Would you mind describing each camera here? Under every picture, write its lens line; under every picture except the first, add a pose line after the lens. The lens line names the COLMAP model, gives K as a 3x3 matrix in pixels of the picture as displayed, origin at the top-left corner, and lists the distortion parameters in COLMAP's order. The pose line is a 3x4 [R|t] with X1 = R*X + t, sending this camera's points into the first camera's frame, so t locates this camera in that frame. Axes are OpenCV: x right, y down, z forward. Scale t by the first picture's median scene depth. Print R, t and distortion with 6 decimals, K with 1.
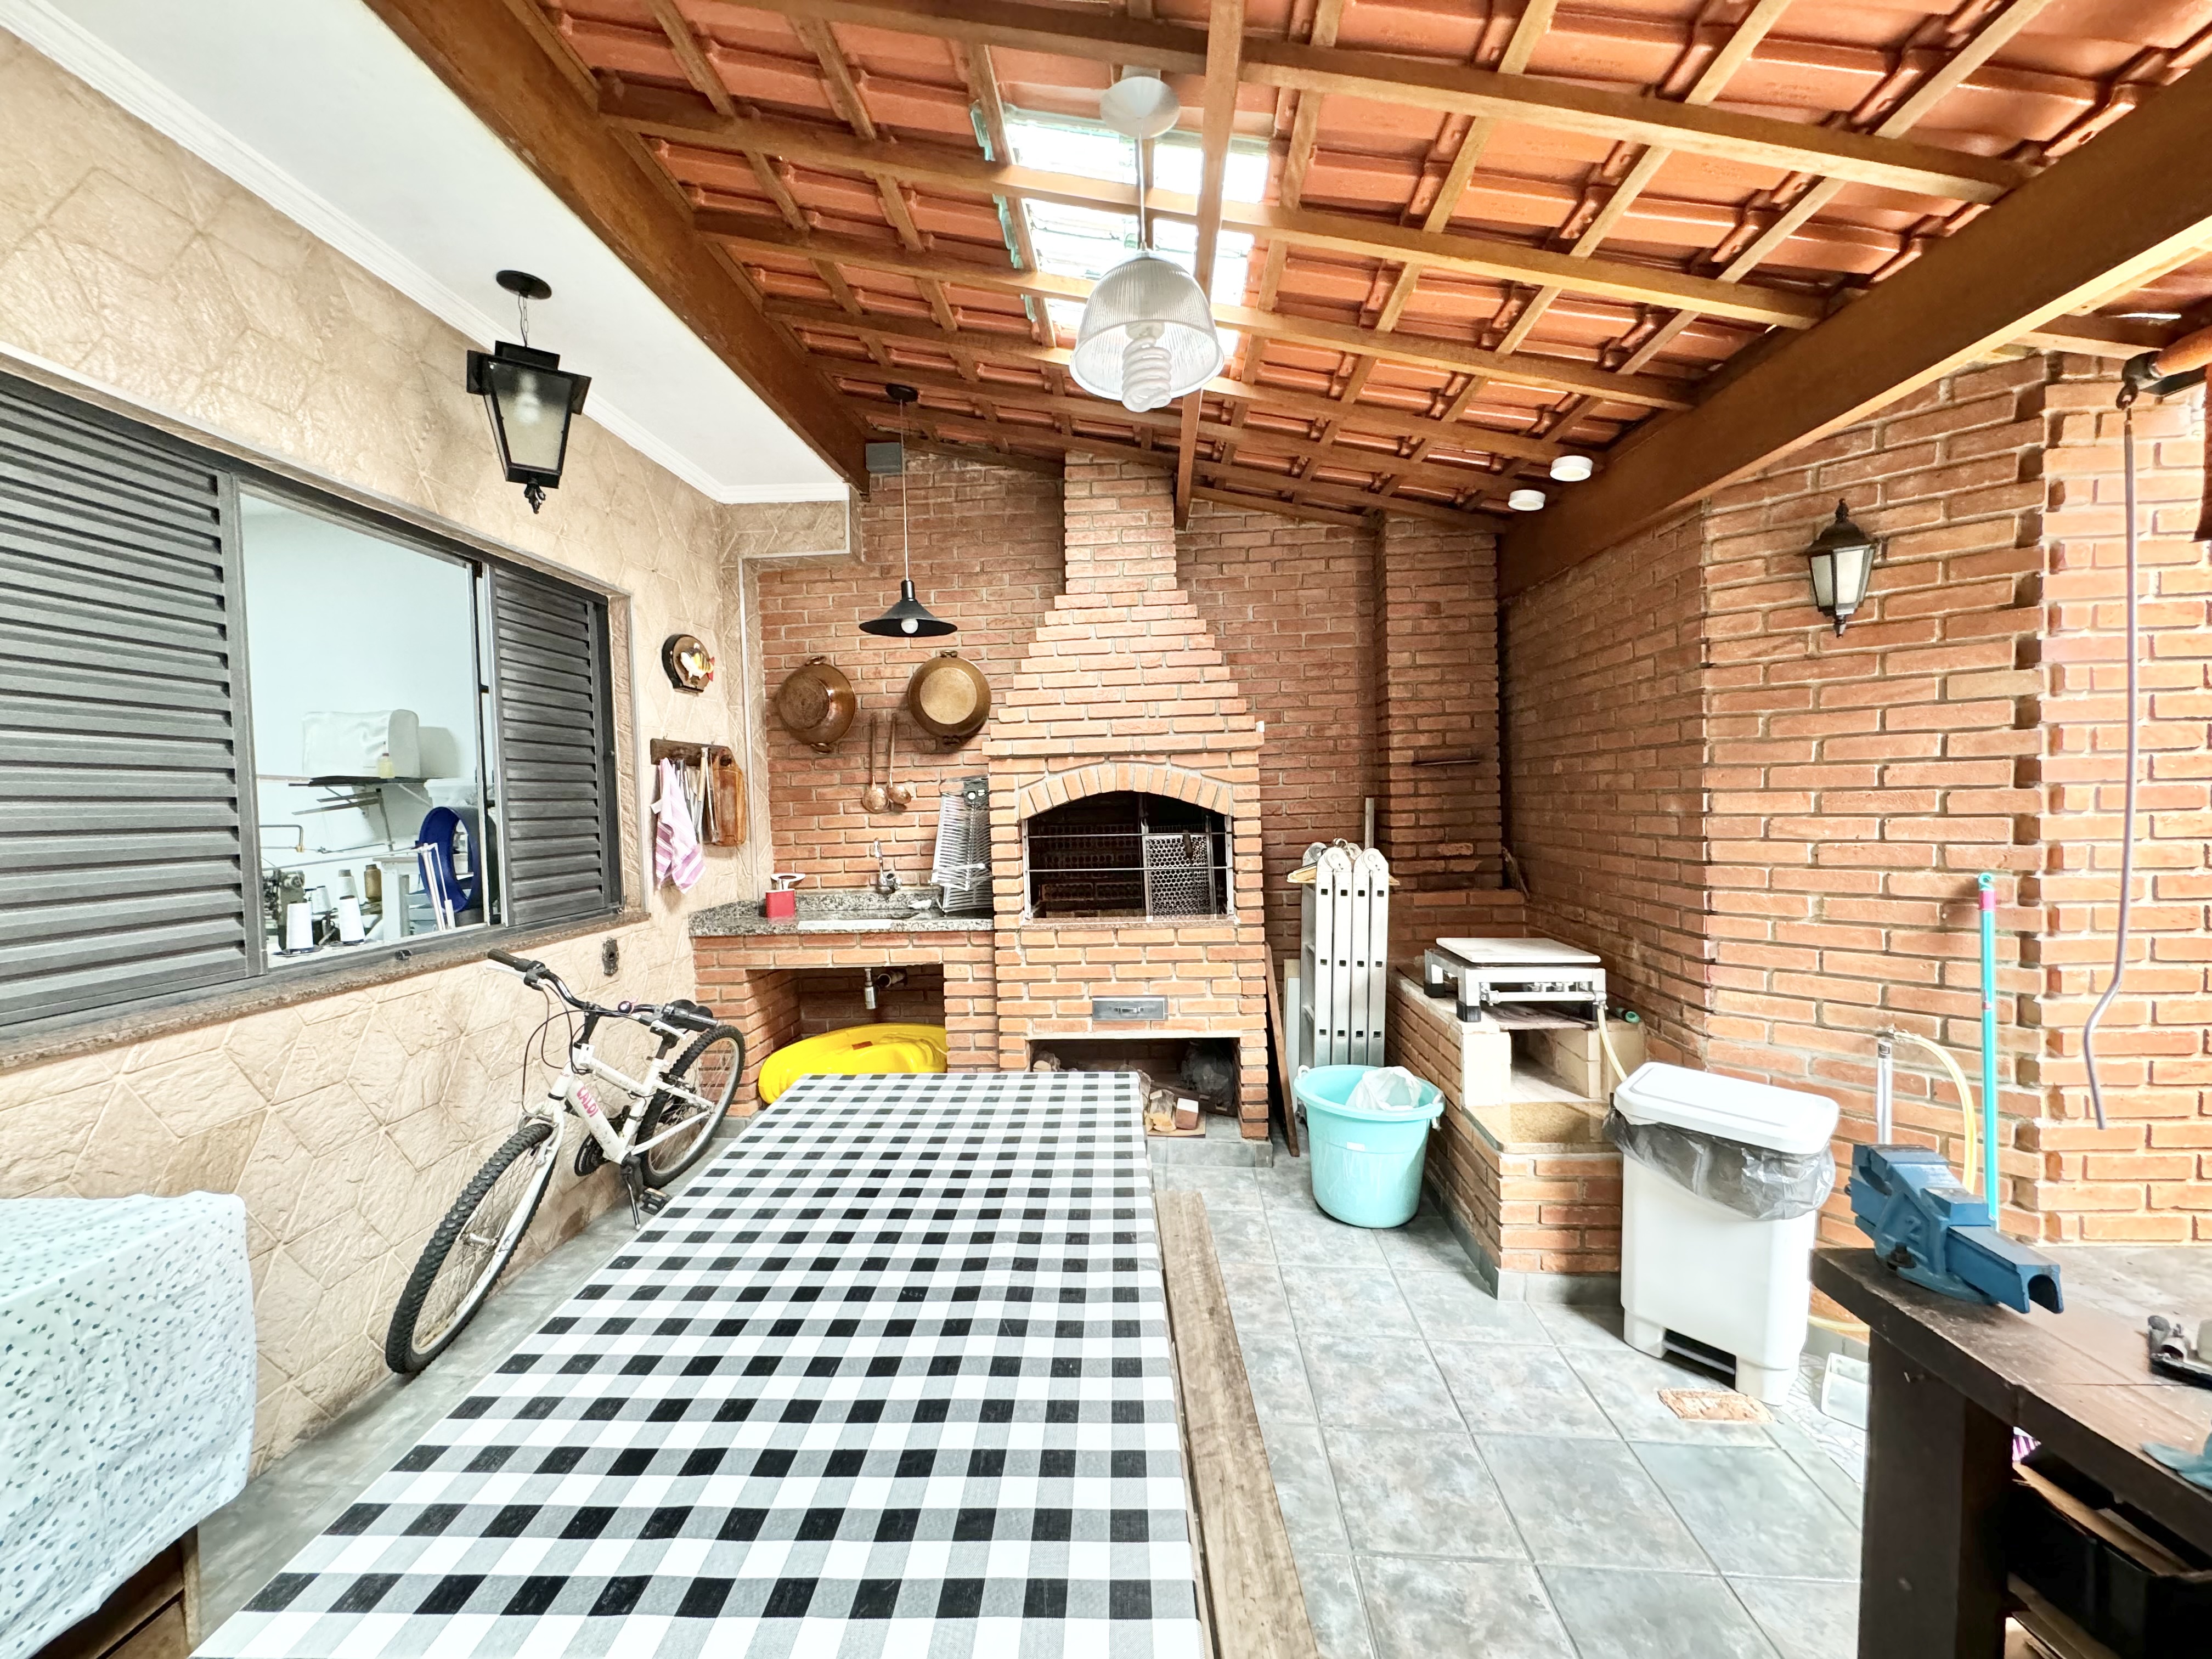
lens RADIAL K [[878.6, 0, 1108.1], [0, 878.6, 828.8], [0, 0, 1]] dist [-0.002170, 0.000074]
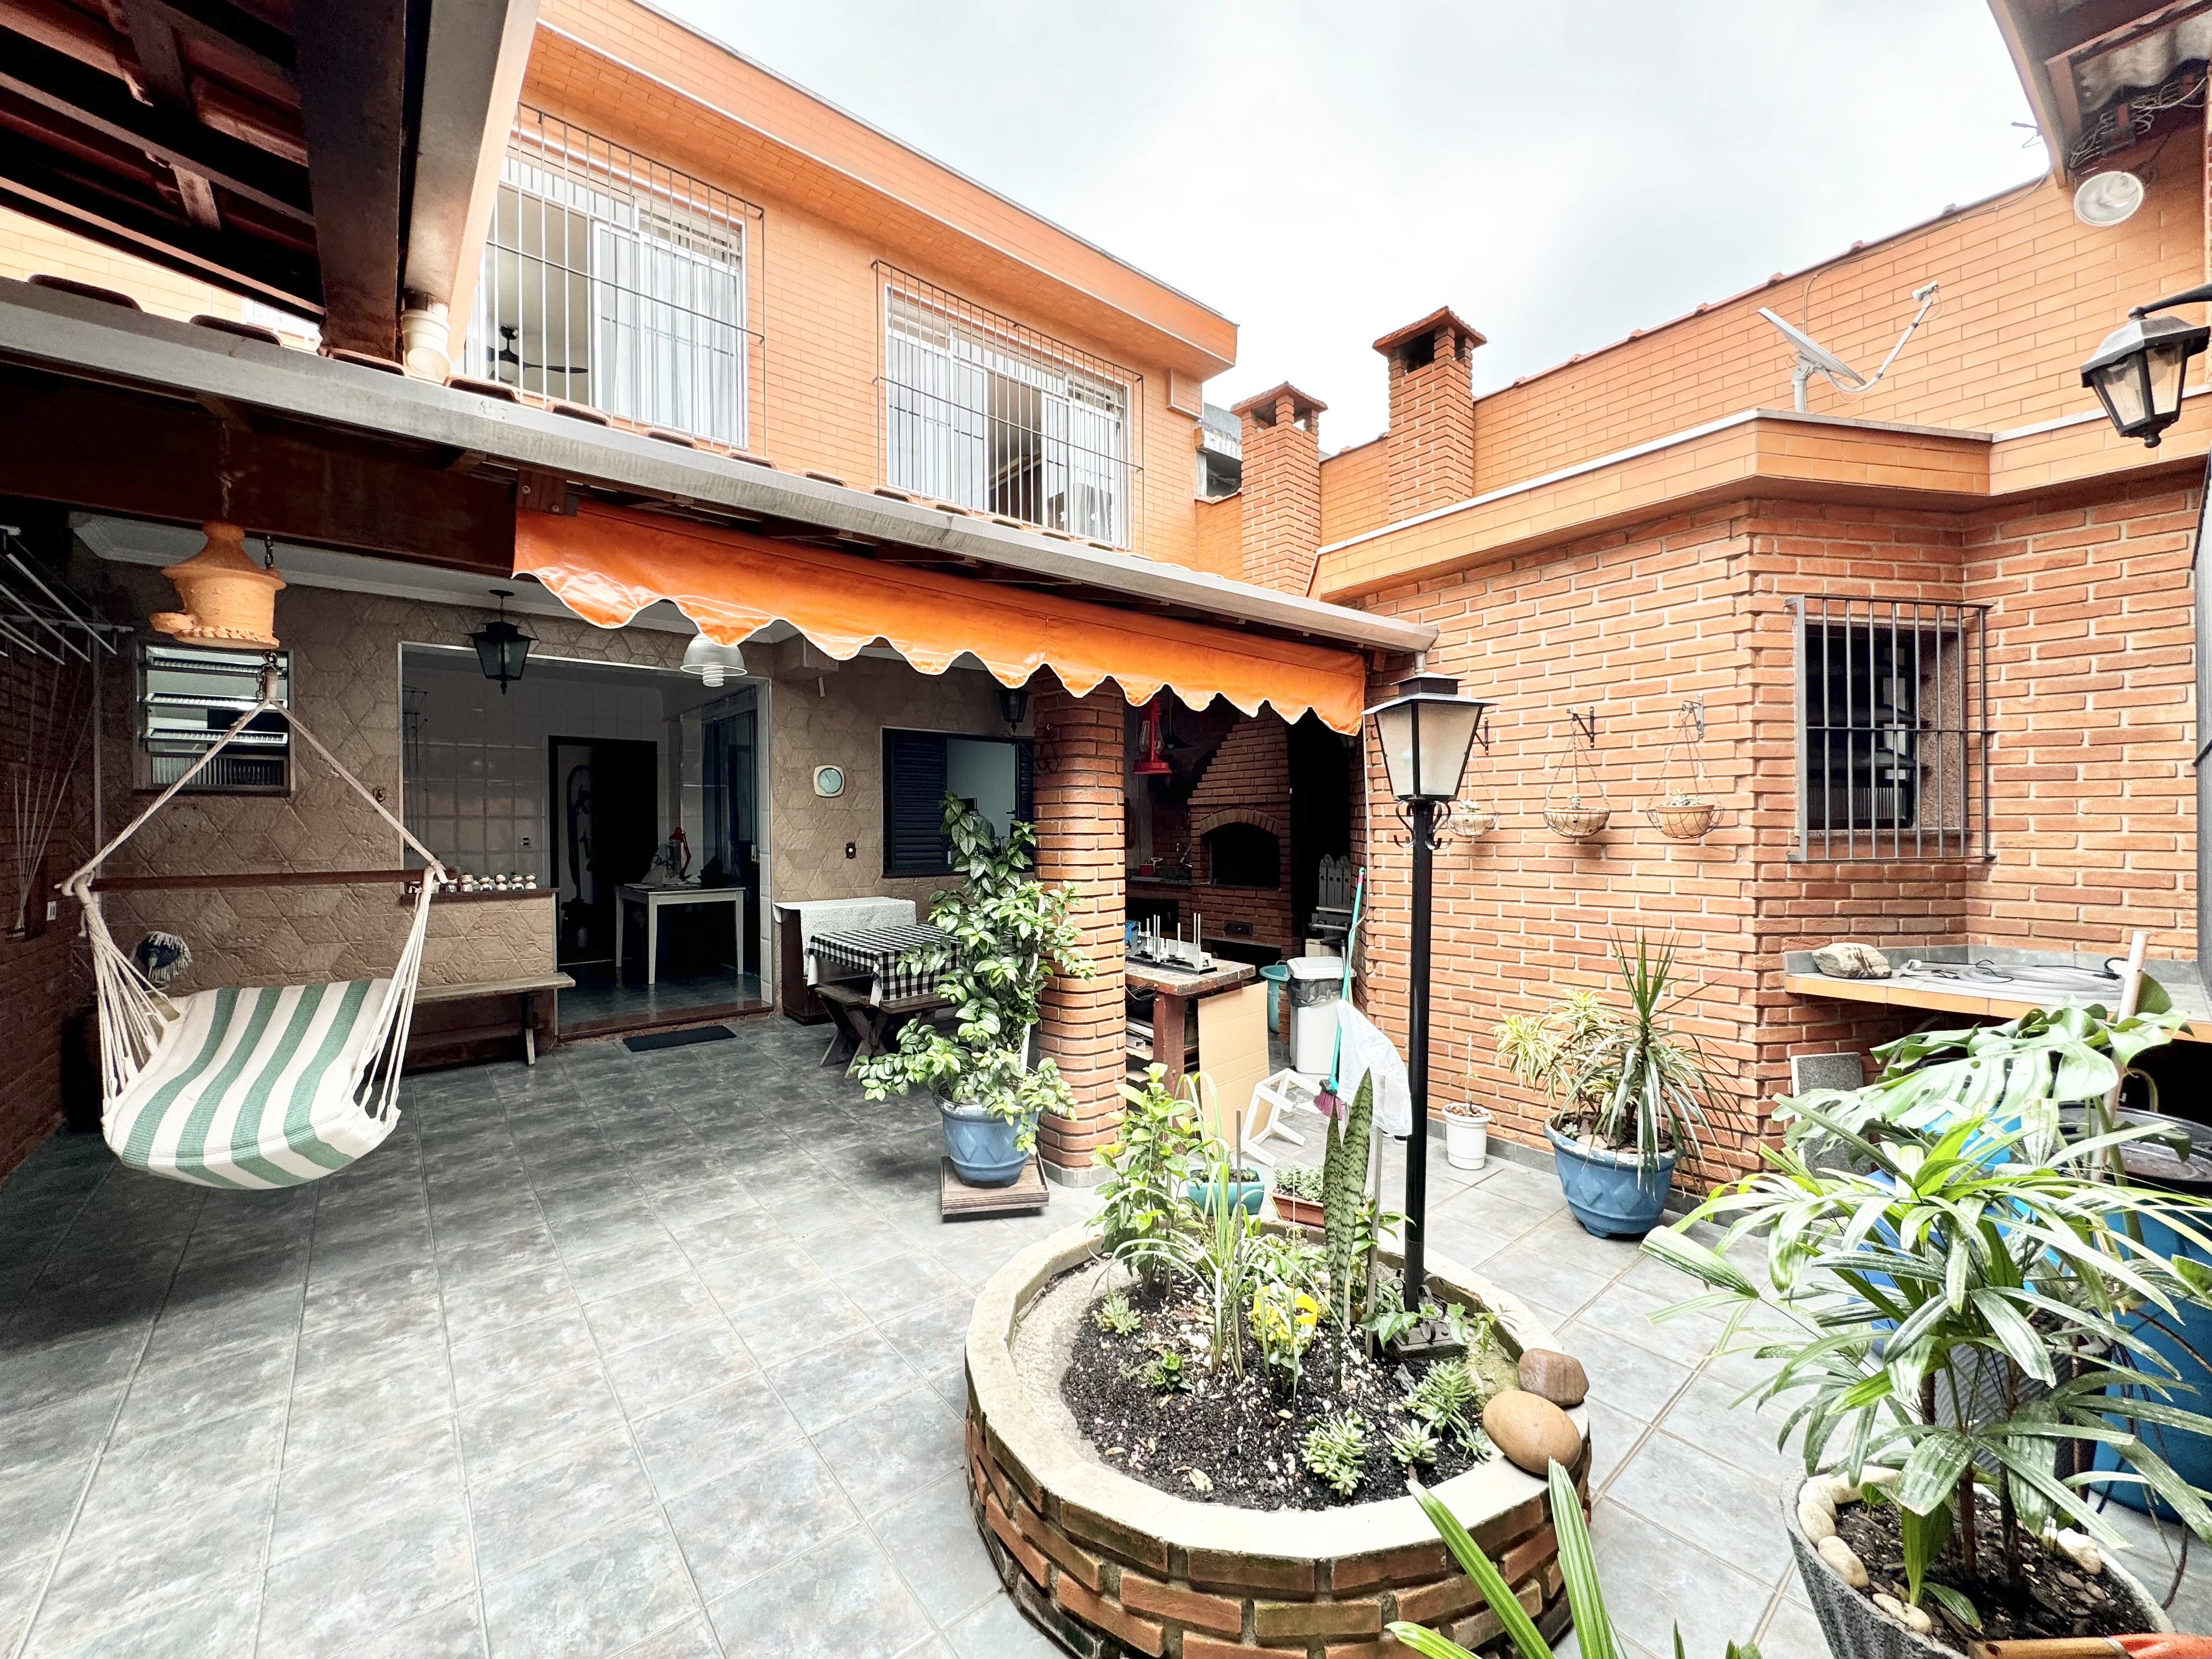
lens RADIAL K [[878.6, 0, 1107.7], [0, 878.6, 830.9], [0, 0, 1]] dist [-0.002170, 0.000074]
pose [[0.683774, 0.026524, -0.729212, 1.328190], [-0.038879, 0.999244, -0.000110, -0.011004], [0.728658, 0.028427, 0.684288, -0.639998]]
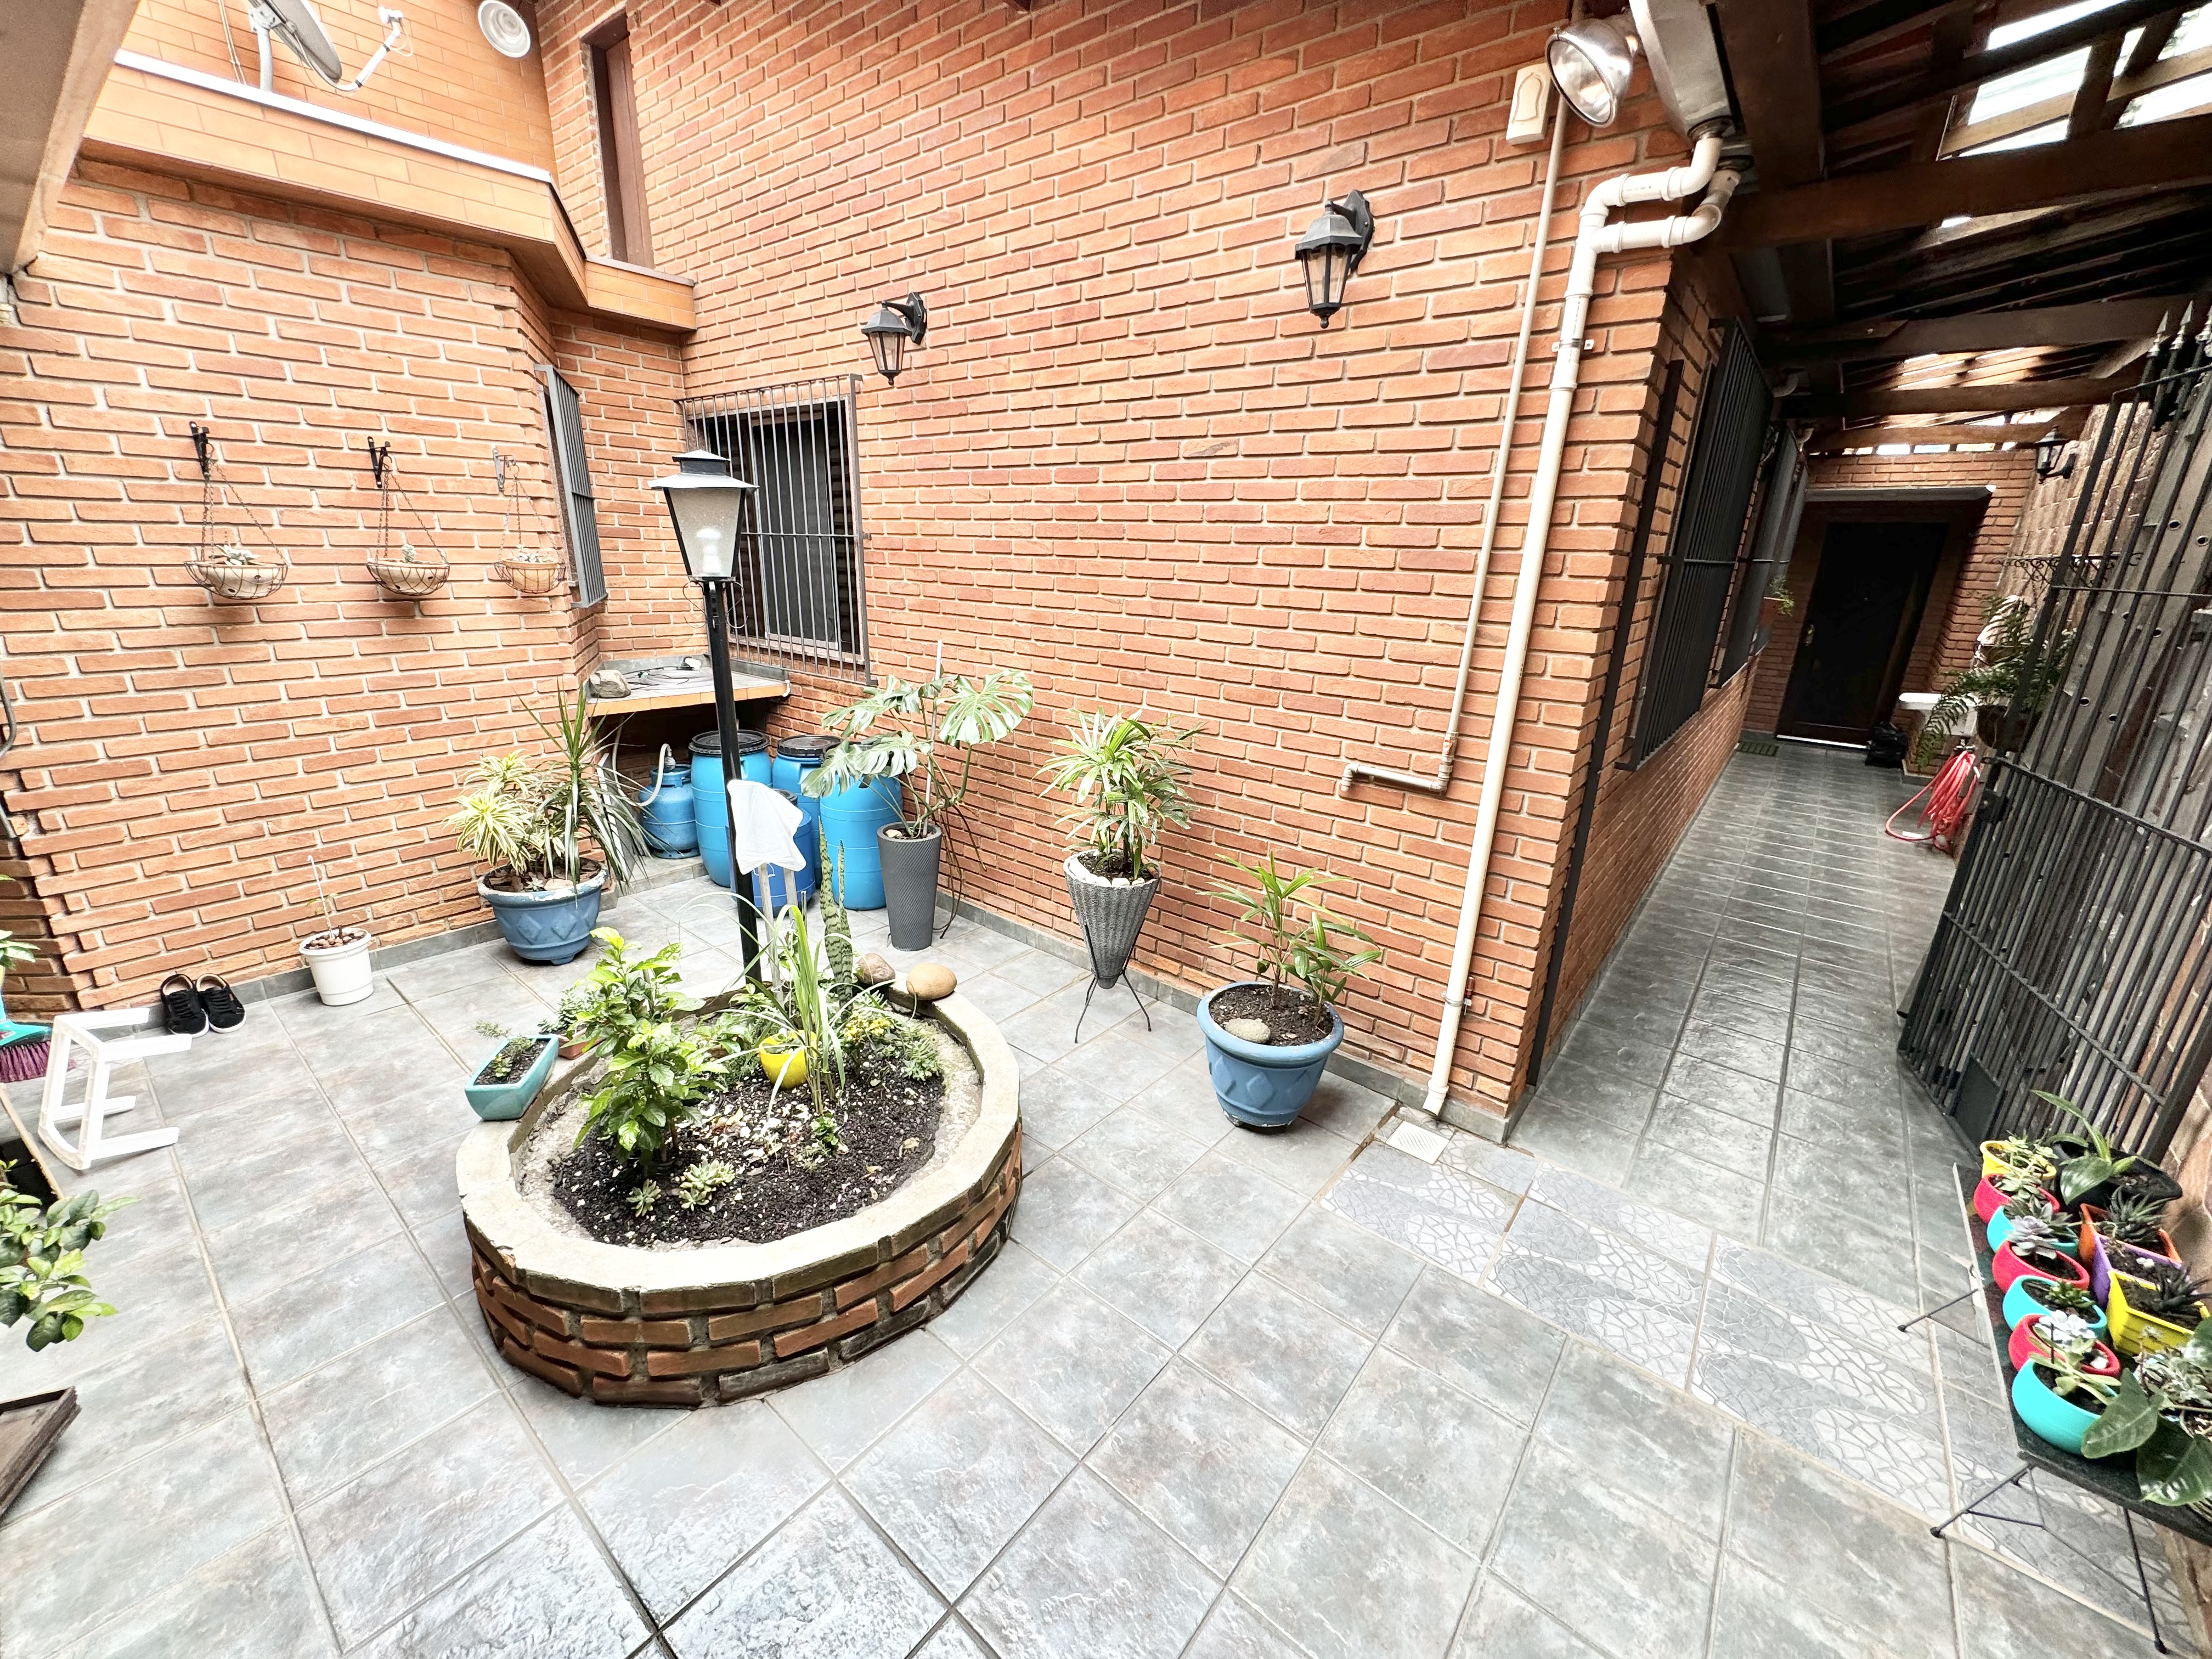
lens RADIAL K [[878.6, 0, 1105.8], [0, 878.6, 827.2], [0, 0, 1]] dist [-0.002170, 0.000074]
pose [[0.584372, -0.208326, 0.784290, 0.569597], [-0.012647, 0.964030, 0.265493, -0.045277], [-0.811388, -0.165065, 0.560717, -0.695017]]
